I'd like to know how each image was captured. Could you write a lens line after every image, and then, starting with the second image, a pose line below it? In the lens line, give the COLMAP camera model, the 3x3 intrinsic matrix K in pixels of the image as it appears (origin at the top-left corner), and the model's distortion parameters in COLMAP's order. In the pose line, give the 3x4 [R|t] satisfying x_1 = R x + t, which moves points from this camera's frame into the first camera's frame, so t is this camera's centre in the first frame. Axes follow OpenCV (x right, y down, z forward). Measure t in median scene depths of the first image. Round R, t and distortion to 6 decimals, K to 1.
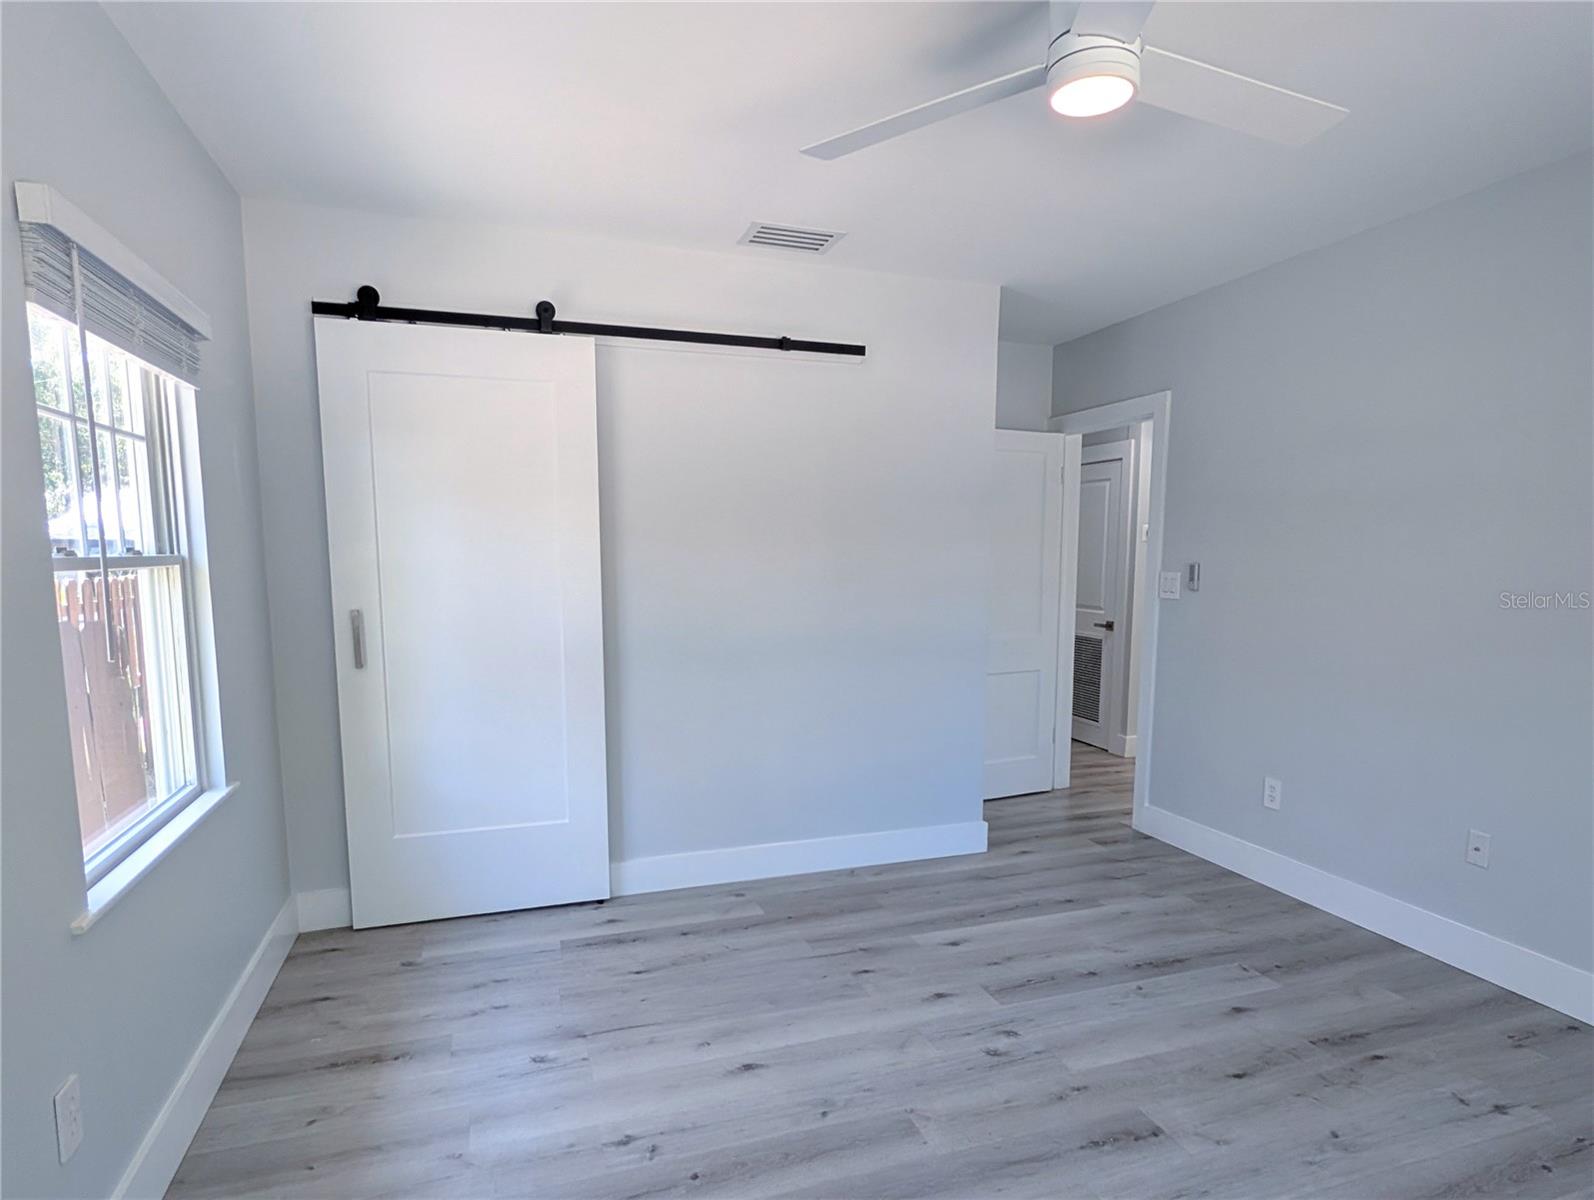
lens RADIAL K [[907.8, 0, 803.5], [0, 907.8, 643.6], [0, 0, 1]] dist [0.000708, -0.000146]
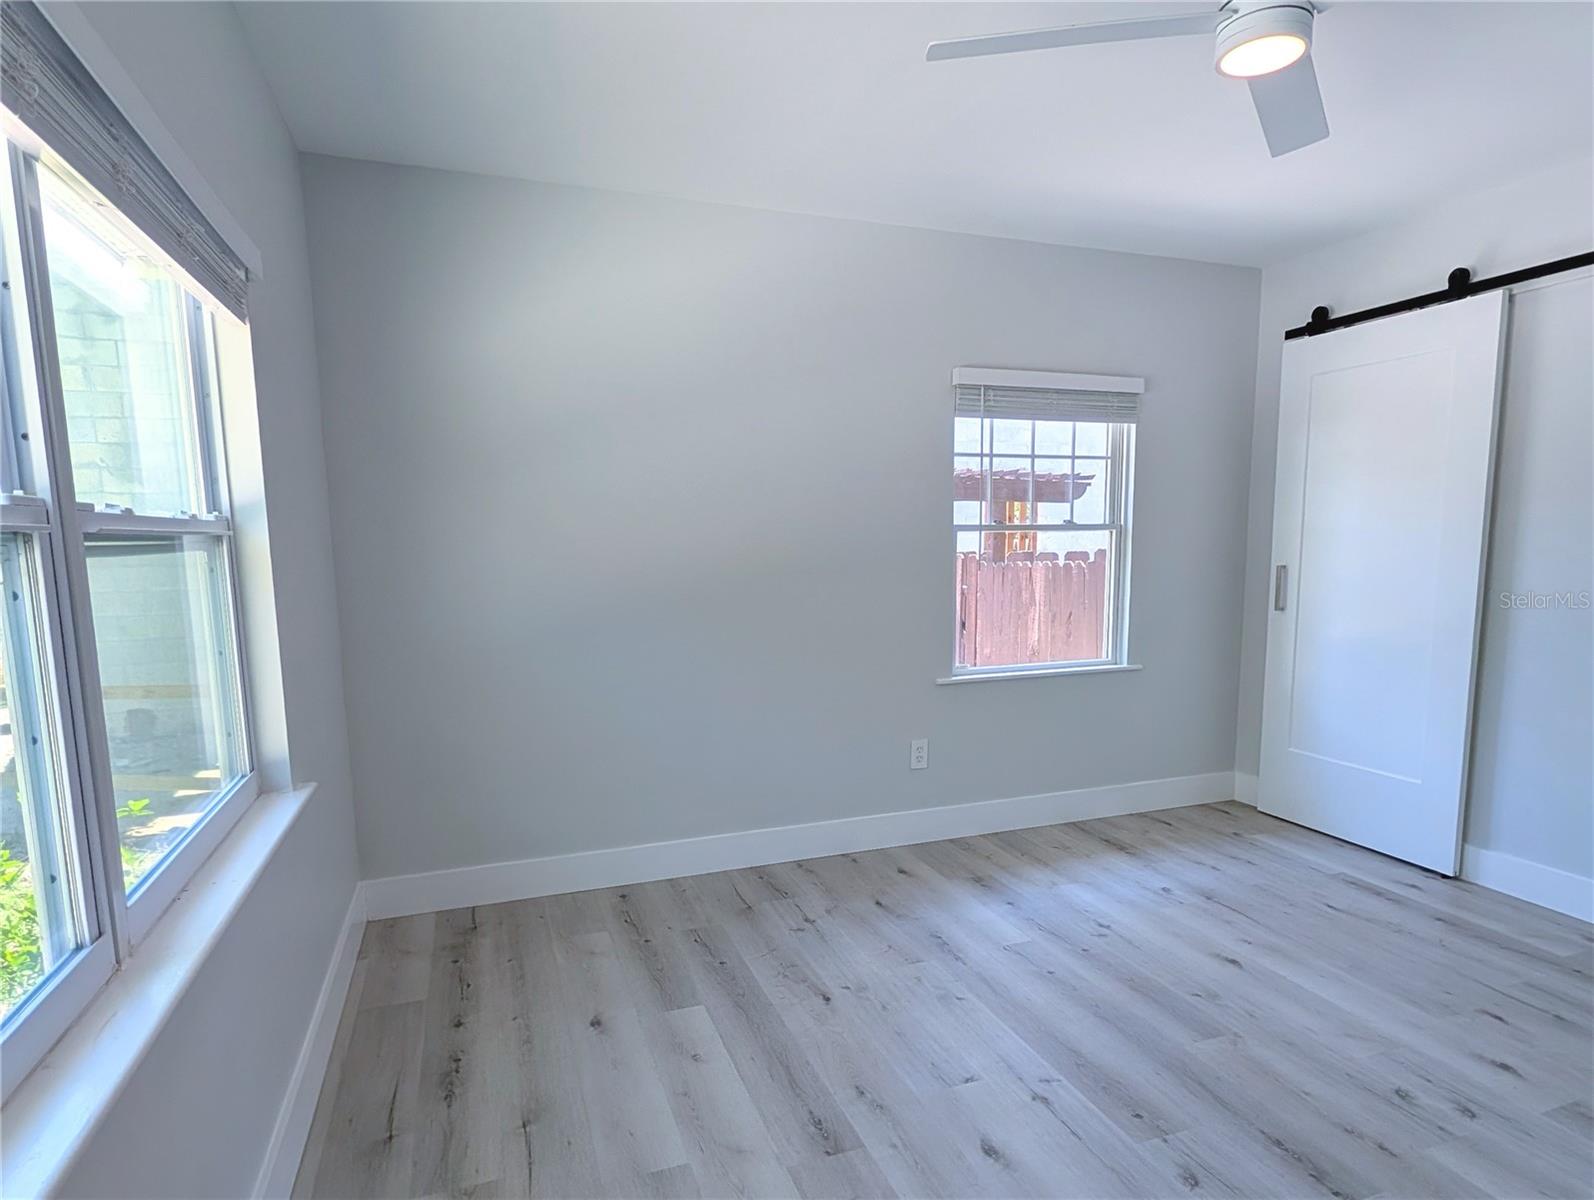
lens RADIAL K [[907.8, 0, 803.5], [0, 907.8, 643.6], [0, 0, 1]] dist [0.000708, -0.000146]
pose [[0.018444, 0.118534, -0.992779, 0.899850], [-0.091248, 0.989003, 0.116388, -0.017722], [0.995657, 0.088443, 0.029058, 0.335189]]
